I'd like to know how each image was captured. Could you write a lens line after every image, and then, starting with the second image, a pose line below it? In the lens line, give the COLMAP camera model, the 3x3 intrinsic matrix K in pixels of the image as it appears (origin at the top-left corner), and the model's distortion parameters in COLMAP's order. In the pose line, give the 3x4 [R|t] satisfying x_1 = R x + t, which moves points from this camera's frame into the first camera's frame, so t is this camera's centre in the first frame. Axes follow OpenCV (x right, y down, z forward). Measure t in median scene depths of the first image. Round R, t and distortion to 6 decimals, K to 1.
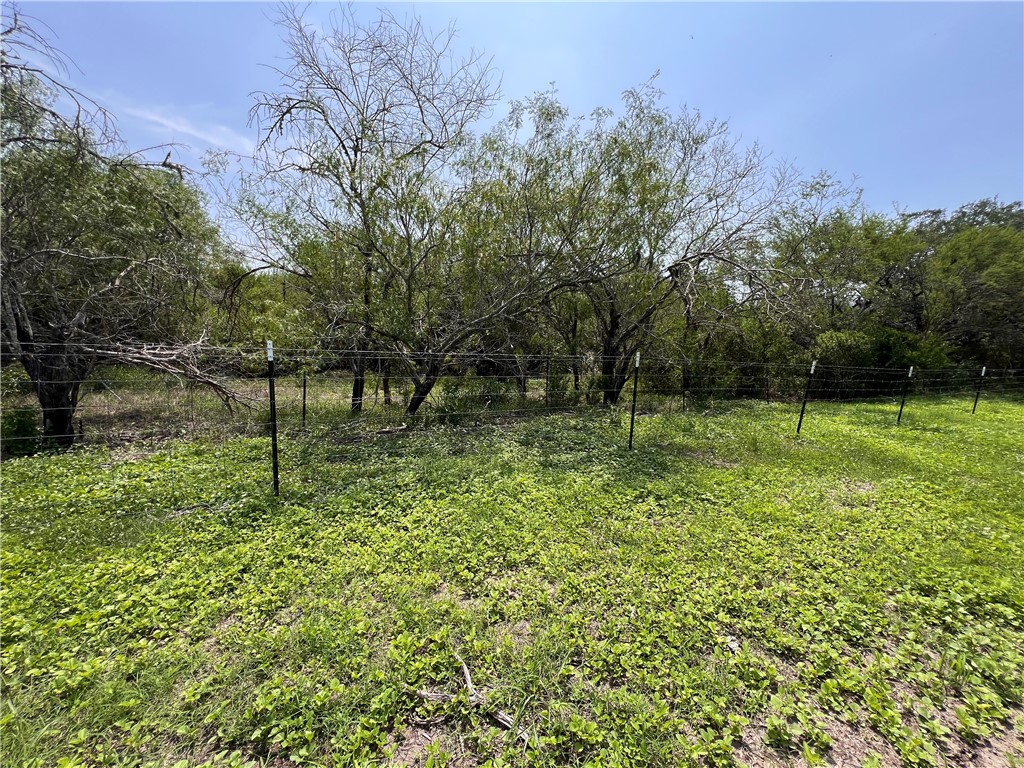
lens RADIAL K [[418.4, 0, 512.0], [0, 418.4, 384.0], [0, 0, 1]] dist [-0.000897, -0.000101]
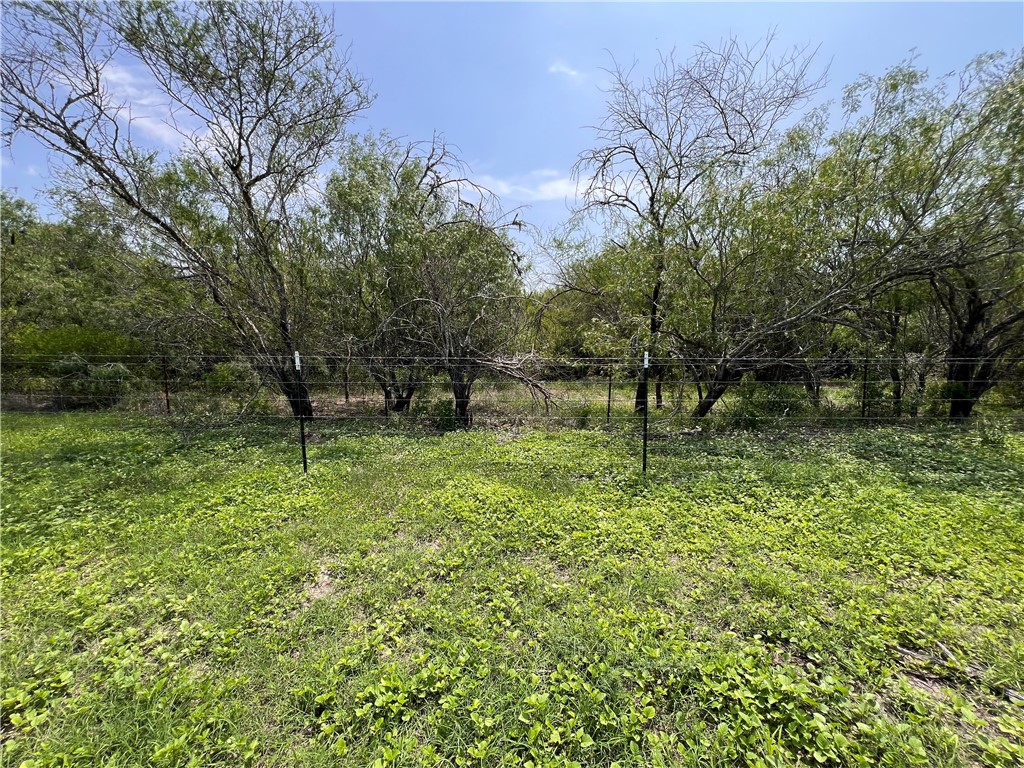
lens RADIAL K [[414.6, 0, 512.0], [0, 414.6, 384.0], [0, 0, 1]] dist [0.000700, -0.000020]
pose [[0.857908, 0.009643, -0.513712, -0.137436], [-0.016424, 0.999828, -0.008661, 0.005345], [0.513540, 0.015868, 0.857919, -0.138003]]
